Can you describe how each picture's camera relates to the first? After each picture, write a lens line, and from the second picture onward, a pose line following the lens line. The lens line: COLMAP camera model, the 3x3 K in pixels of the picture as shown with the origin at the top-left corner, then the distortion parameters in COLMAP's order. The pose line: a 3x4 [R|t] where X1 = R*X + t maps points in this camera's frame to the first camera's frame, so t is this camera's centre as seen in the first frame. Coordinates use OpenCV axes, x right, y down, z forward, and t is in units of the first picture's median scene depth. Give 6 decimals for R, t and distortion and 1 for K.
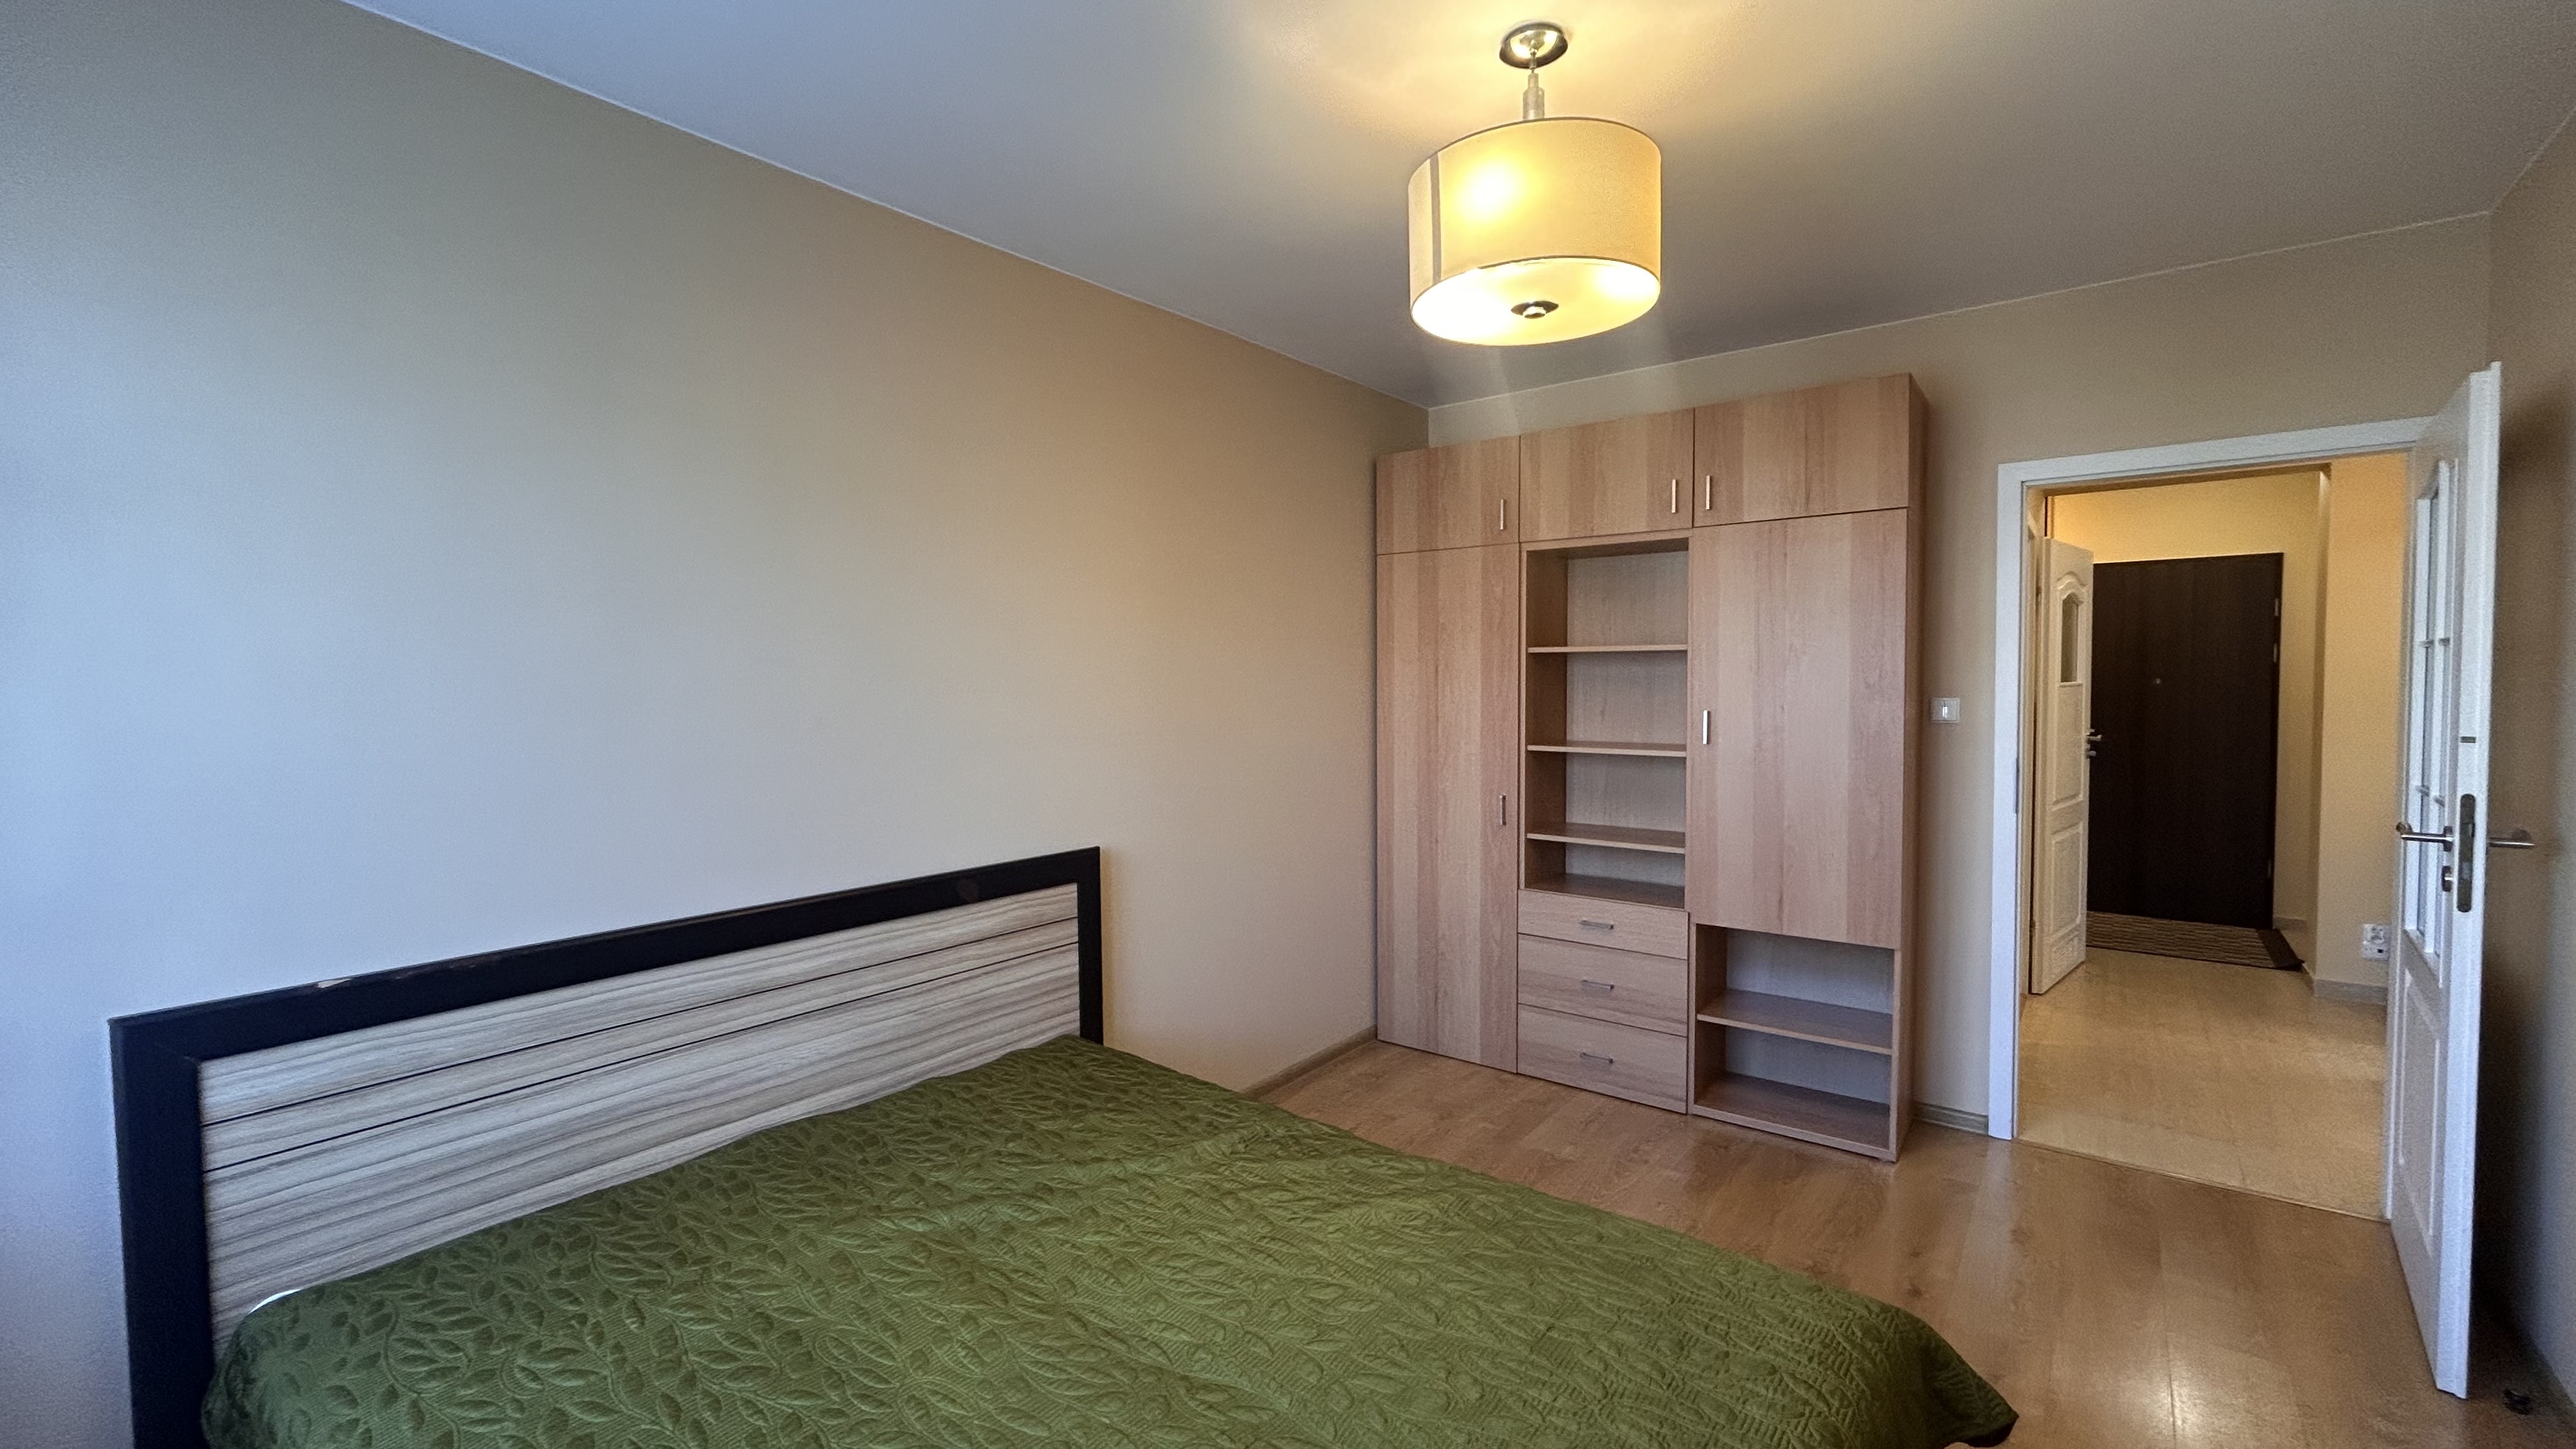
lens RADIAL K [[1050.2, 0, 1288.0], [0, 1050.2, 724.5], [0, 0, 1]] dist [0.002648, -0.000361]
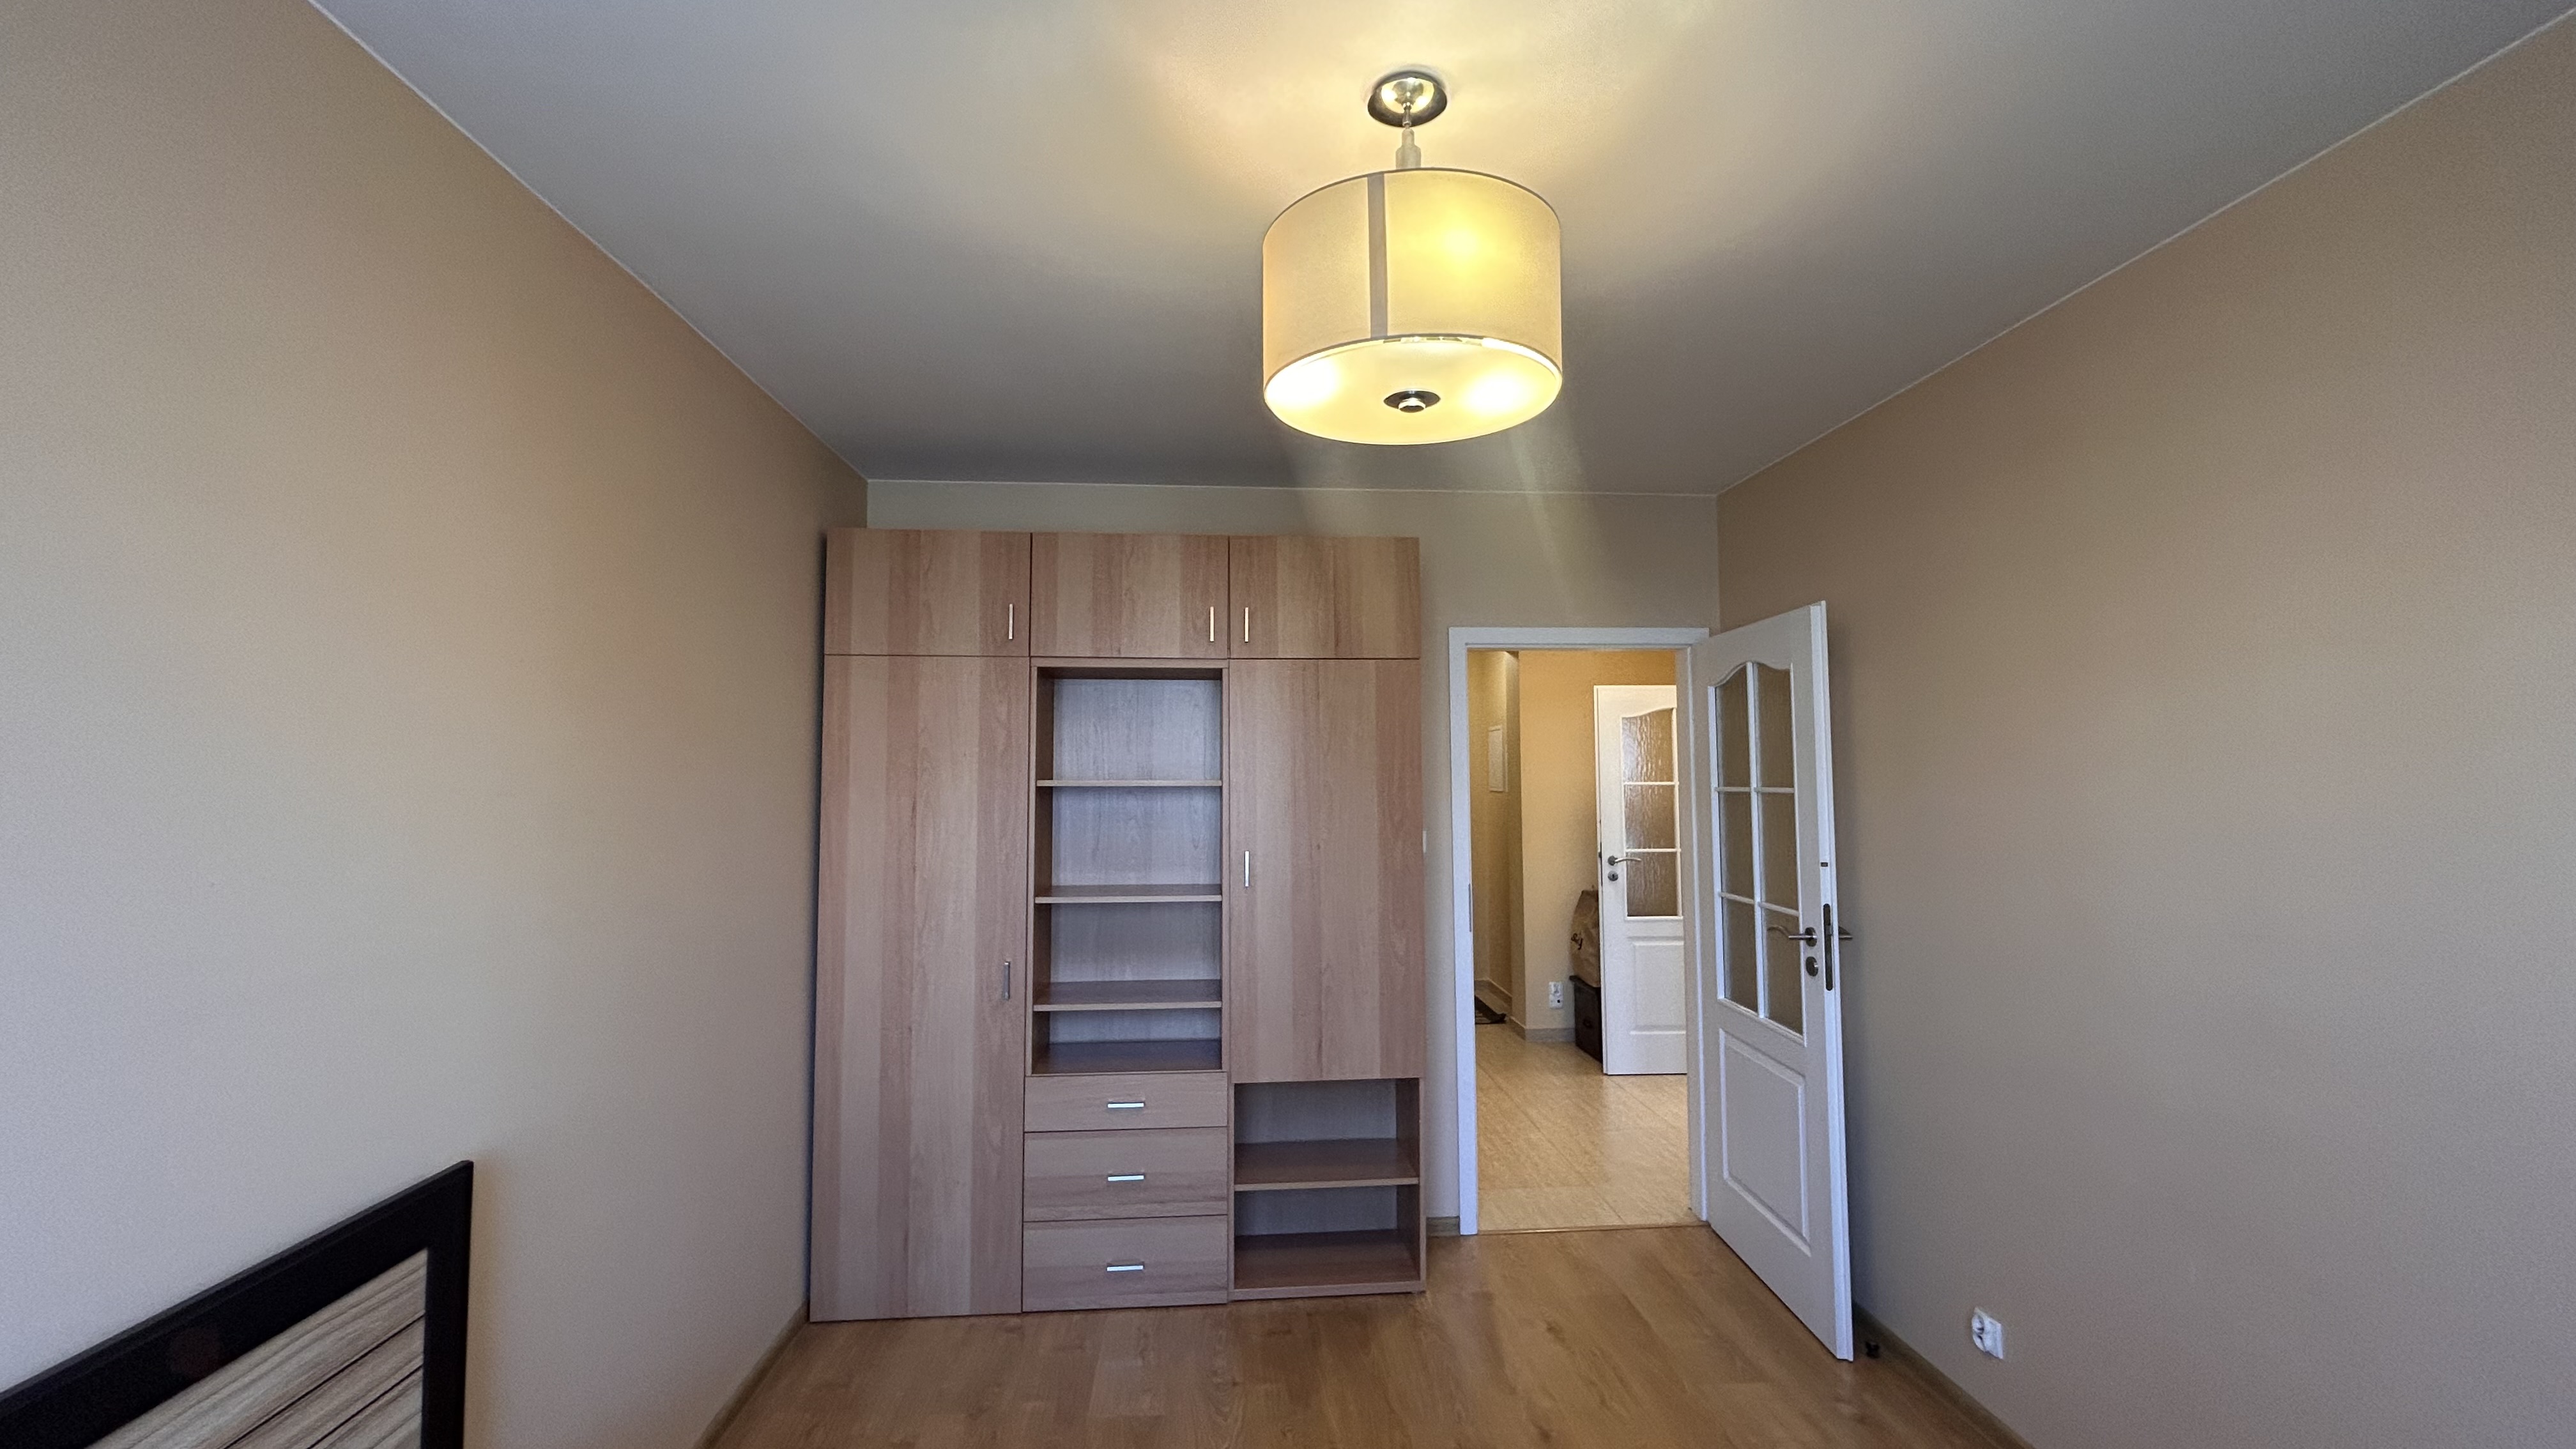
lens RADIAL K [[1050.2, 0, 1288.0], [0, 1050.2, 724.5], [0, 0, 1]] dist [0.002648, -0.000361]
pose [[0.738952, 0.039104, 0.672623, -0.212658], [0.029875, 0.995431, -0.090691, -0.039753], [-0.673096, 0.087111, 0.734407, 0.269619]]
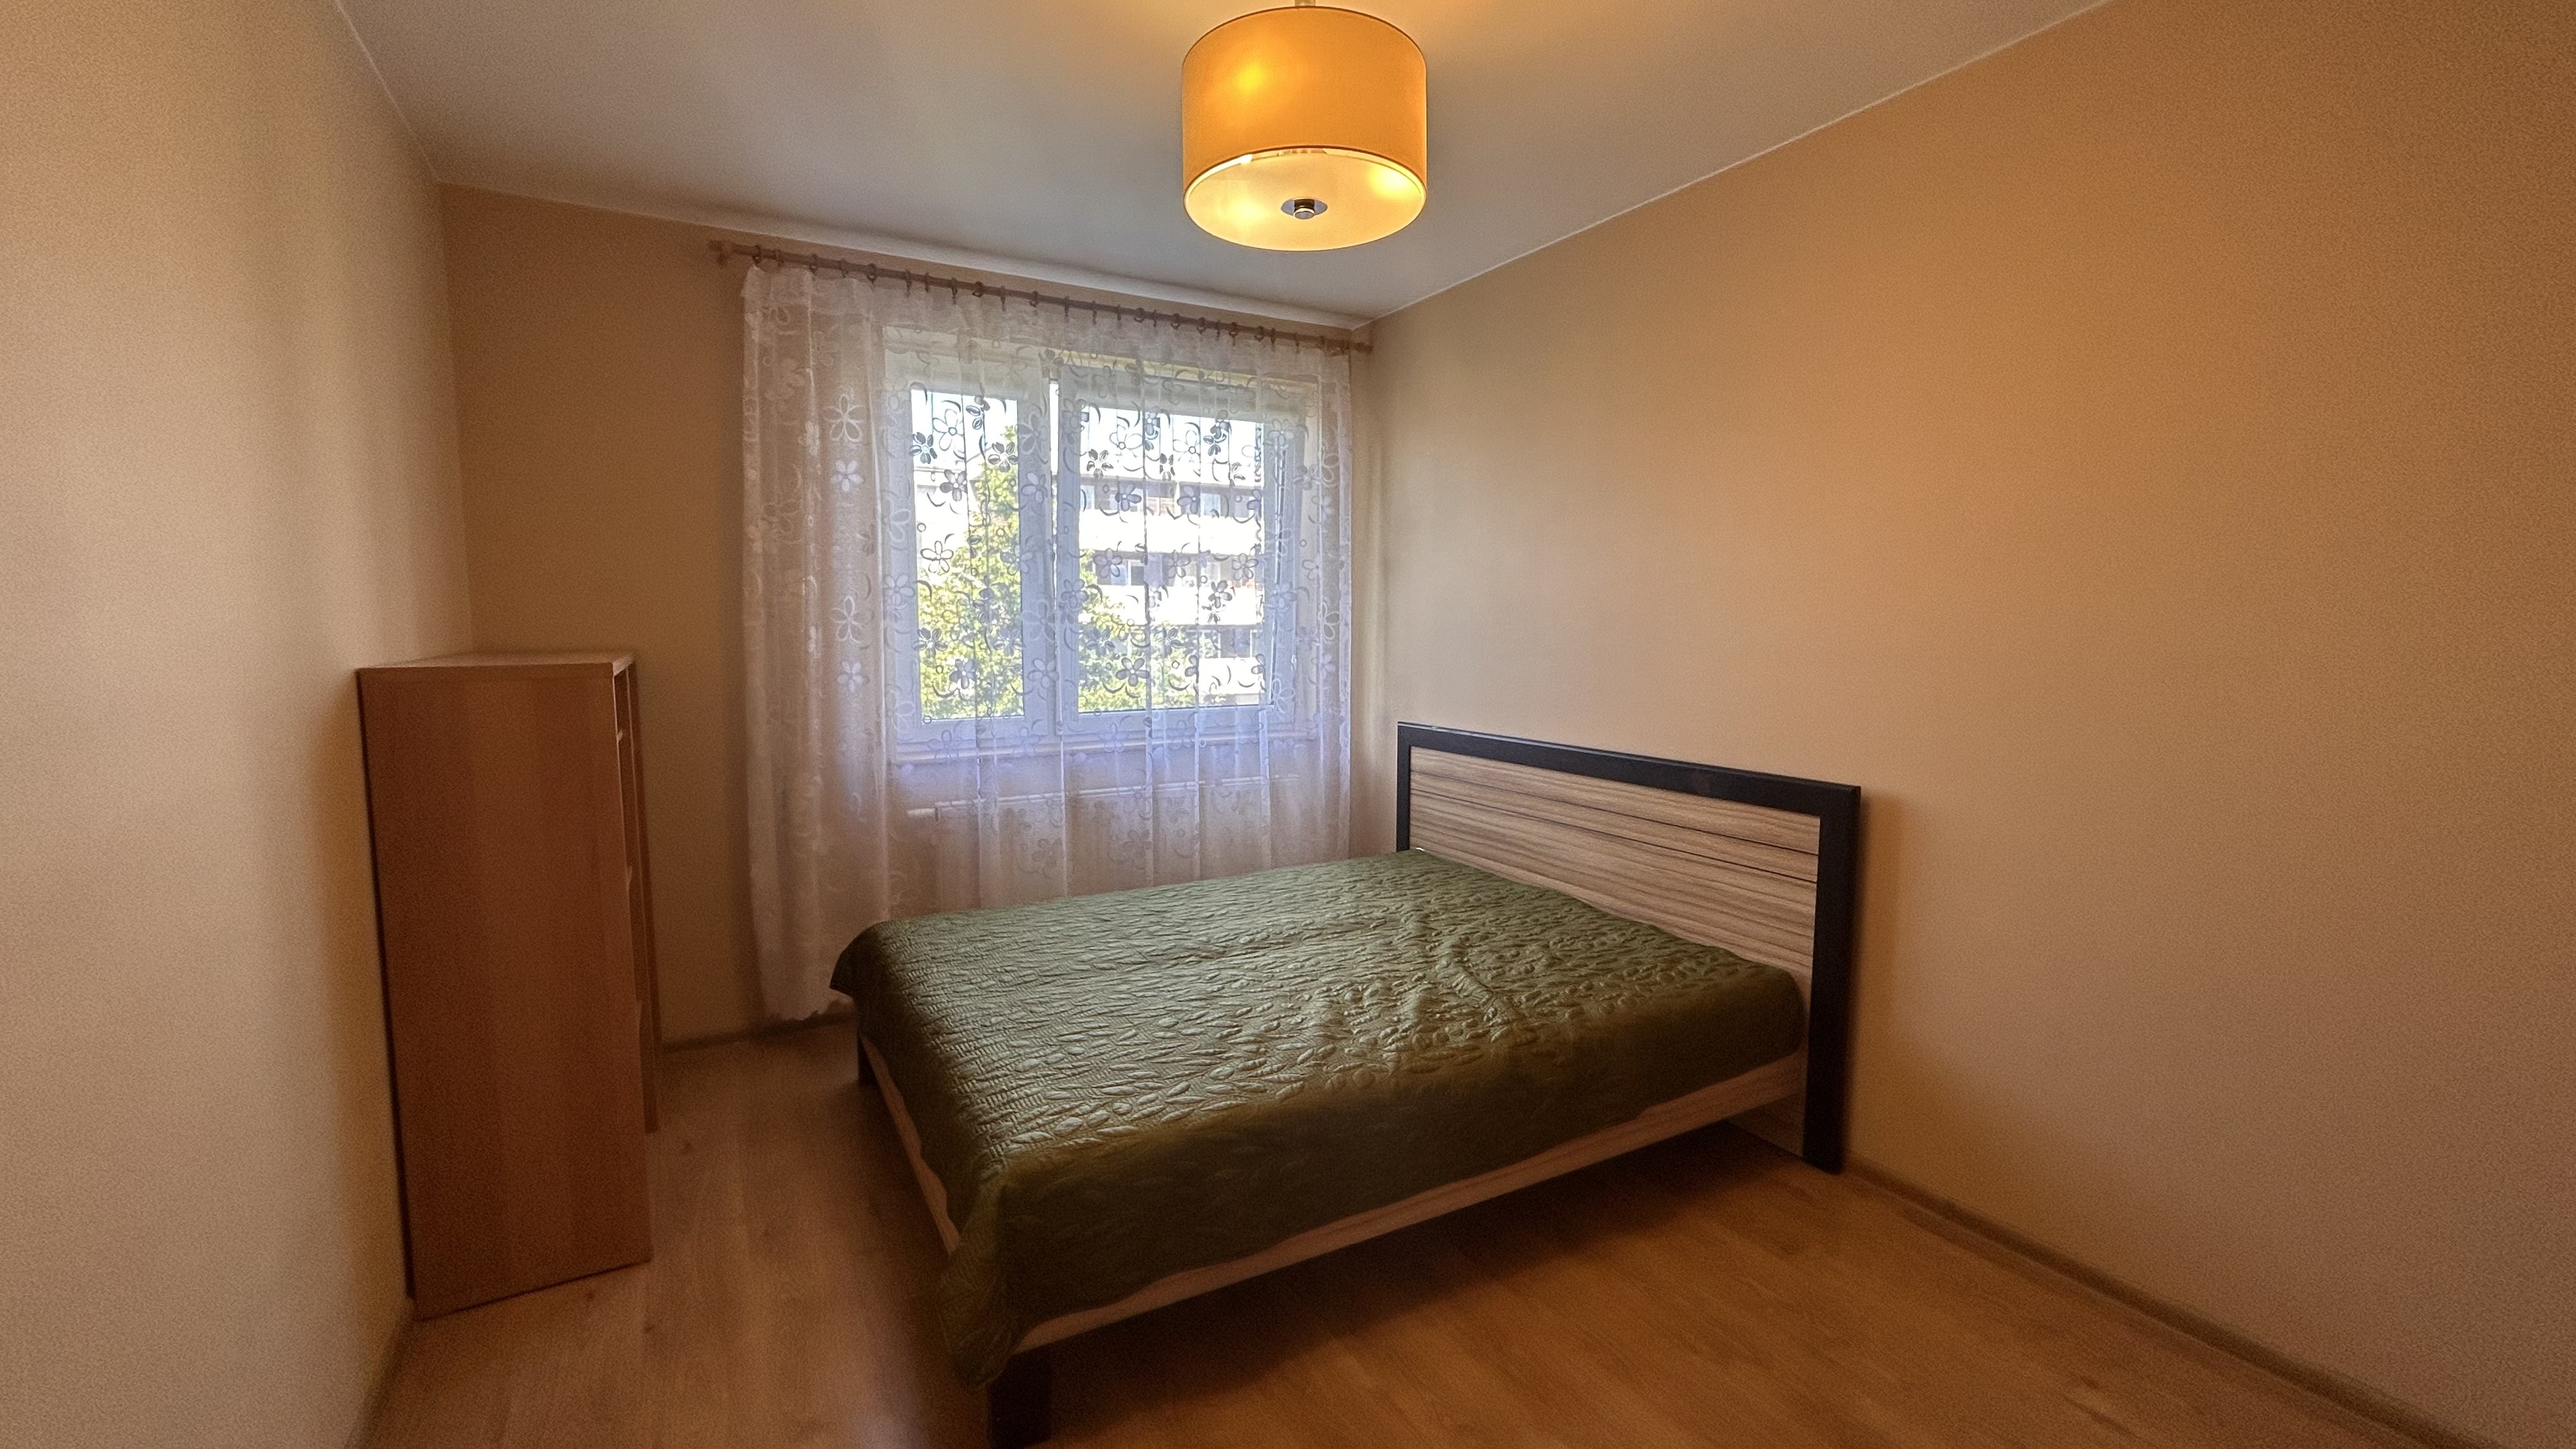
lens RADIAL K [[1050.2, 0, 1288.0], [0, 1050.2, 724.5], [0, 0, 1]] dist [0.002648, -0.000361]
pose [[-0.384931, 0.100684, -0.917437, 0.674196], [-0.034280, 0.991786, 0.123226, -0.018166], [0.922309, 0.078883, -0.378318, 0.790320]]
